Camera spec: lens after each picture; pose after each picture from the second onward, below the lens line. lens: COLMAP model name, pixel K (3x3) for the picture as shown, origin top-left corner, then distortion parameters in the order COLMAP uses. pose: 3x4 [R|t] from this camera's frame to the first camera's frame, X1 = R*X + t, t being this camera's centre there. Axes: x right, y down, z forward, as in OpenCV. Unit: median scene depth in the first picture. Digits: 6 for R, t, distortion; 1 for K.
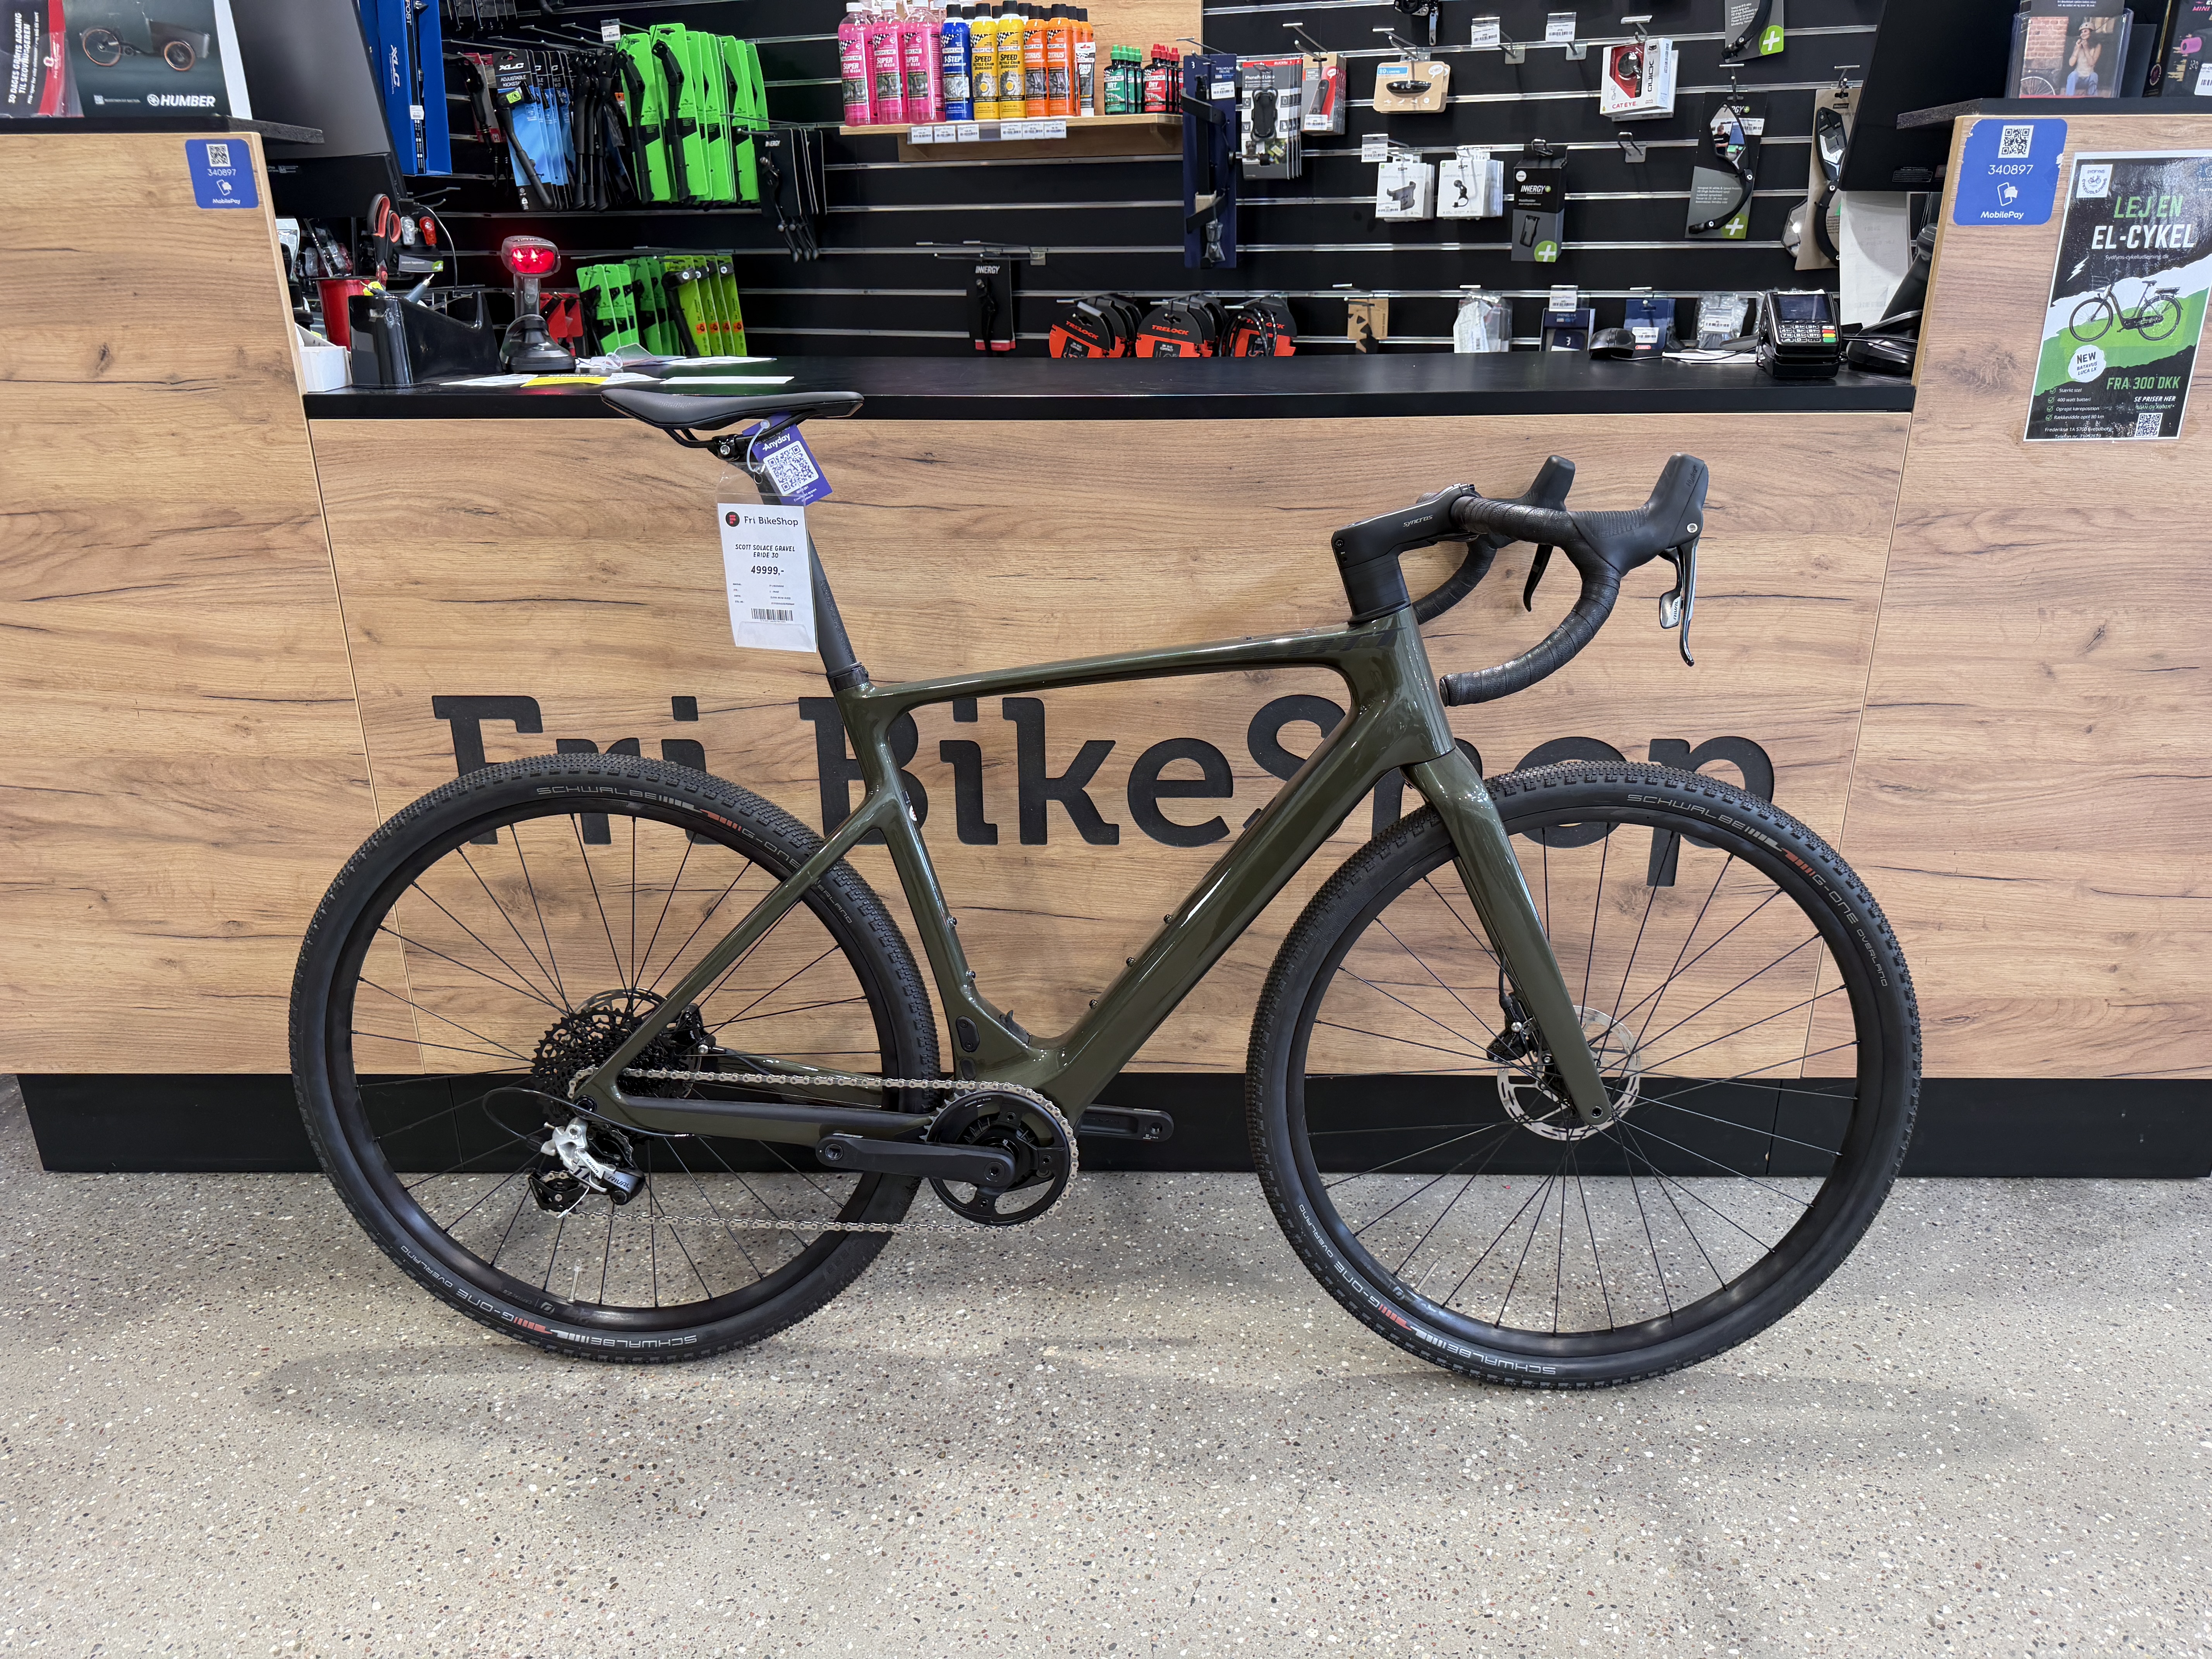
lens RADIAL K [[1580.9, 0, 1111.9], [0, 1580.9, 830.5], [0, 0, 1]] dist [-0.002055, -0.005650]
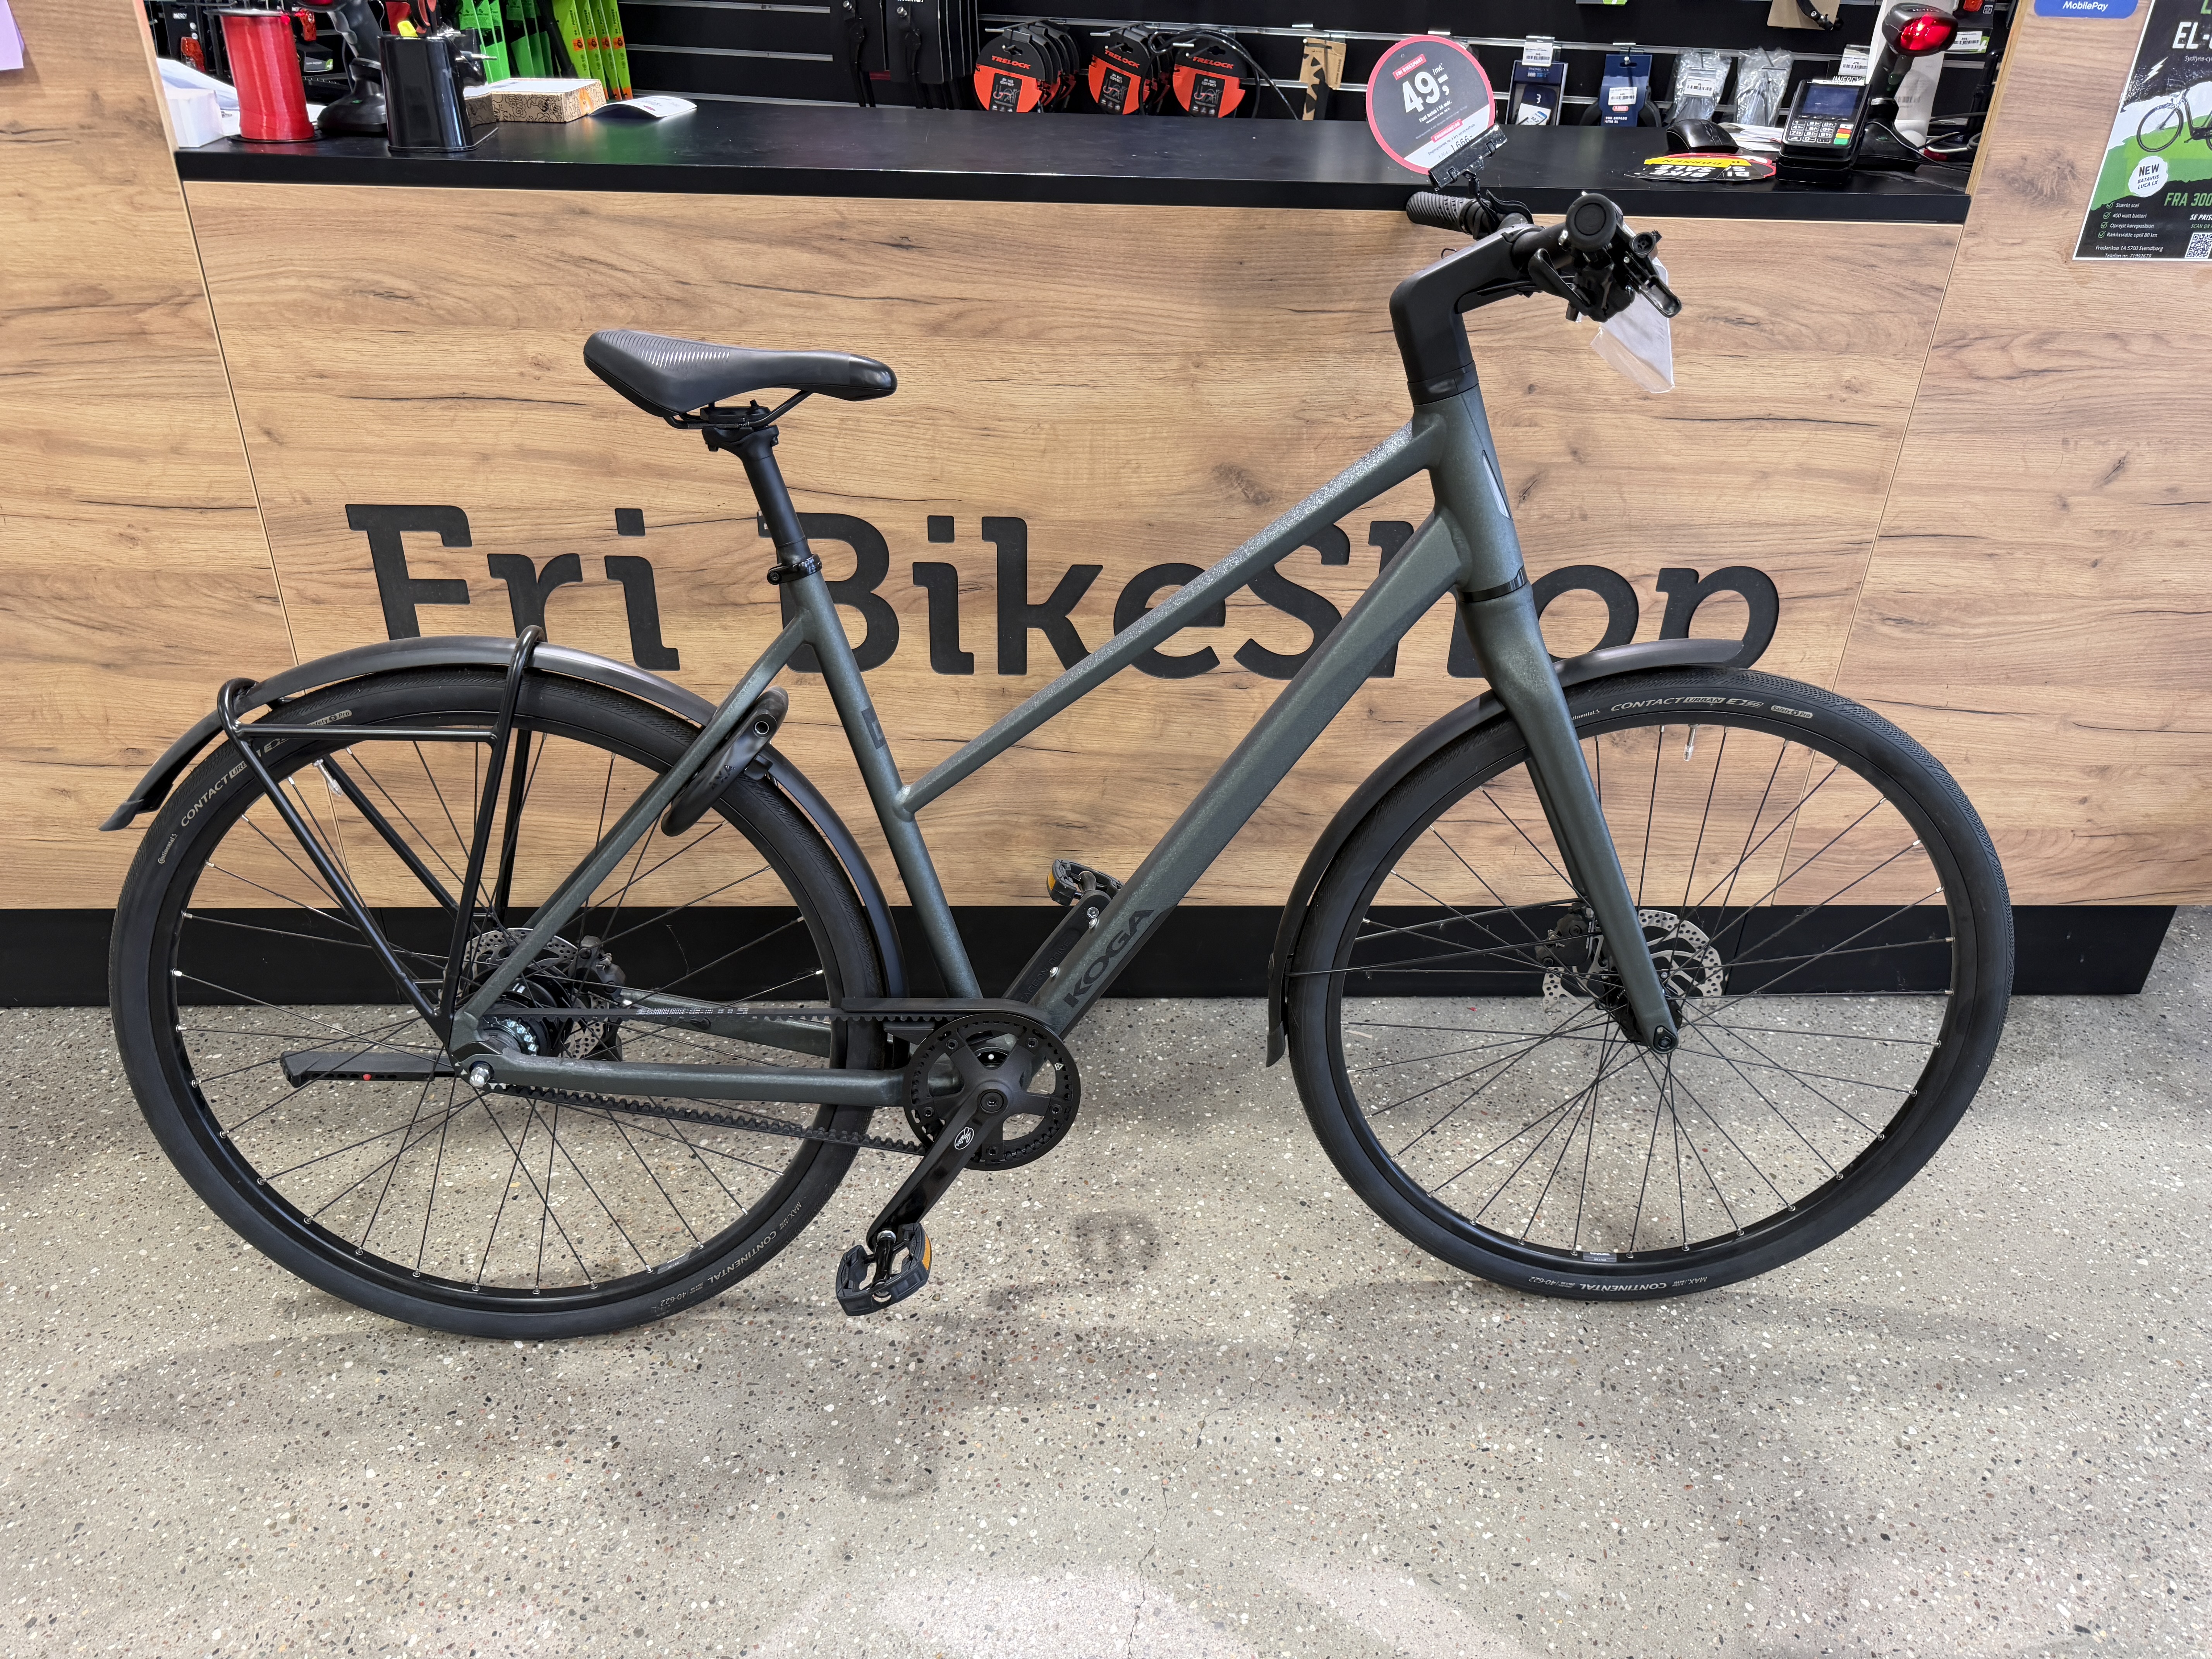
lens RADIAL K [[1580.9, 0, 1102.8], [0, 1580.9, 836.8], [0, 0, 1]] dist [-0.002055, -0.005650]
pose [[0.997183, -0.001908, 0.074978, -0.070644], [-0.010233, 0.986866, 0.161215, -0.049437], [-0.074301, -0.161529, 0.984067, 0.055053]]
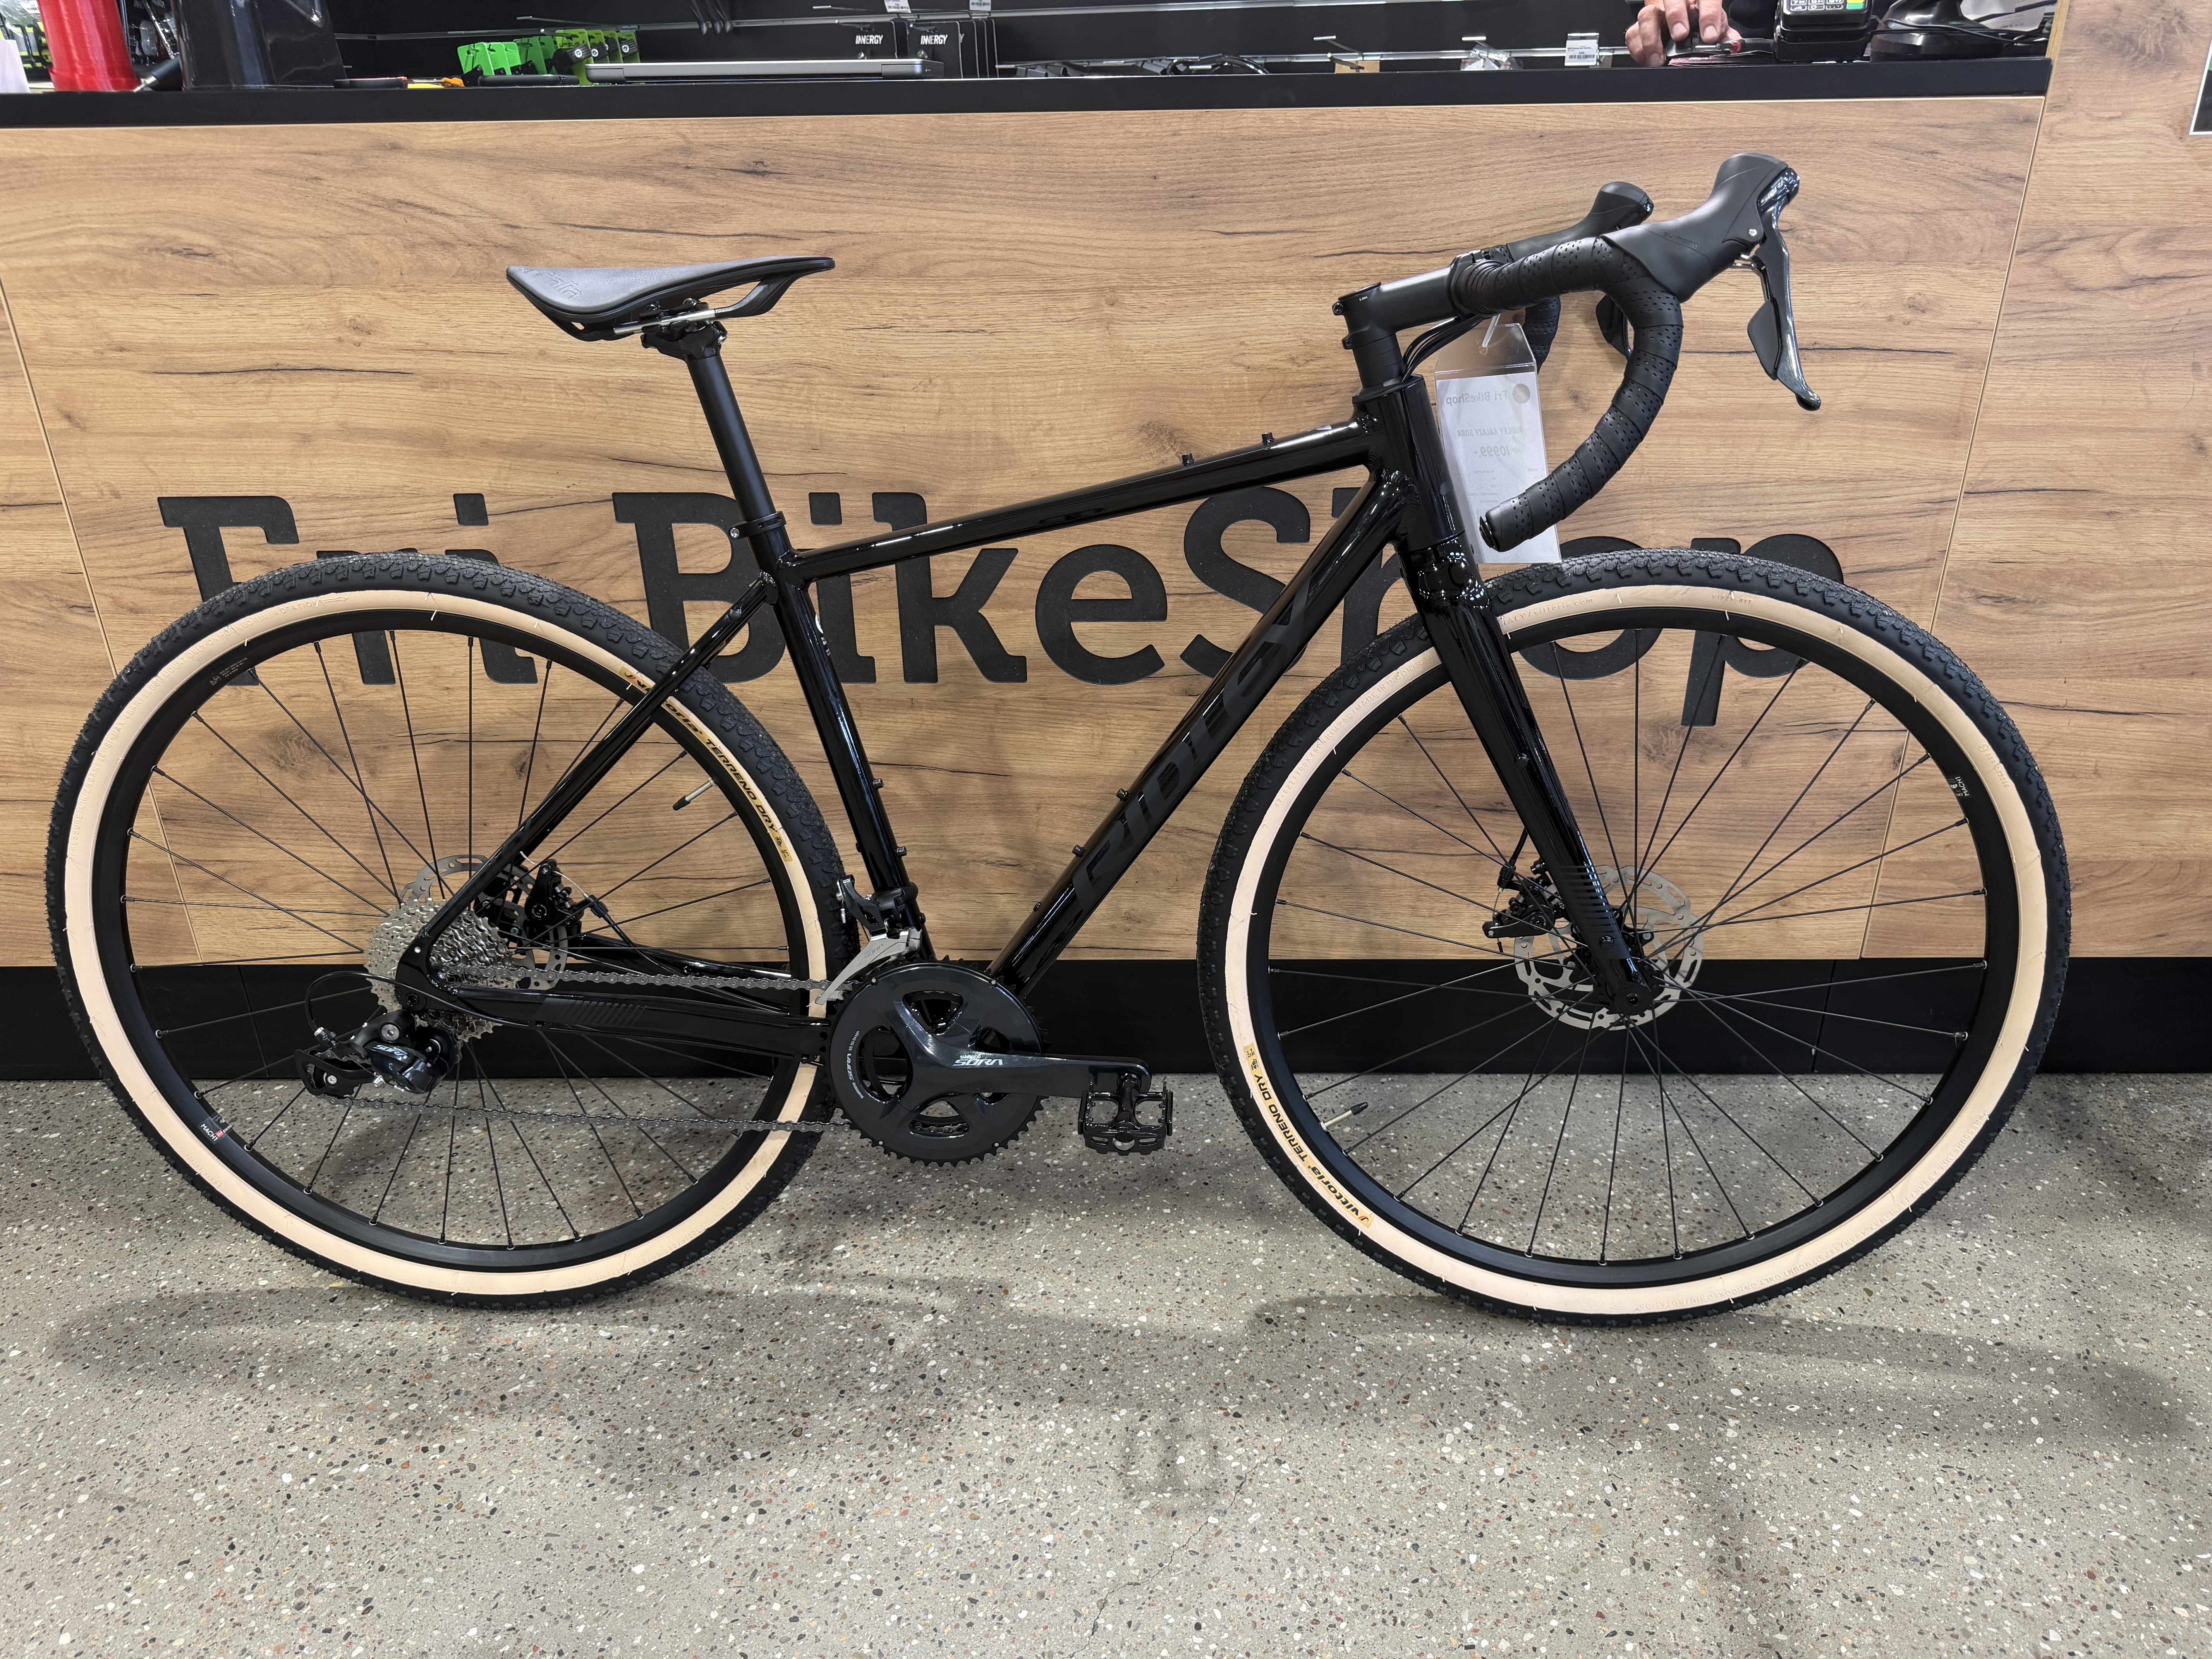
lens RADIAL K [[1580.9, 0, 1108.8], [0, 1580.9, 831.6], [0, 0, 1]] dist [-0.002055, -0.005650]
pose [[0.999963, -0.007597, -0.004000, 0.052623], [0.007898, 0.996624, 0.081725, 0.022234], [0.003366, -0.081754, 0.996647, 0.202196]]
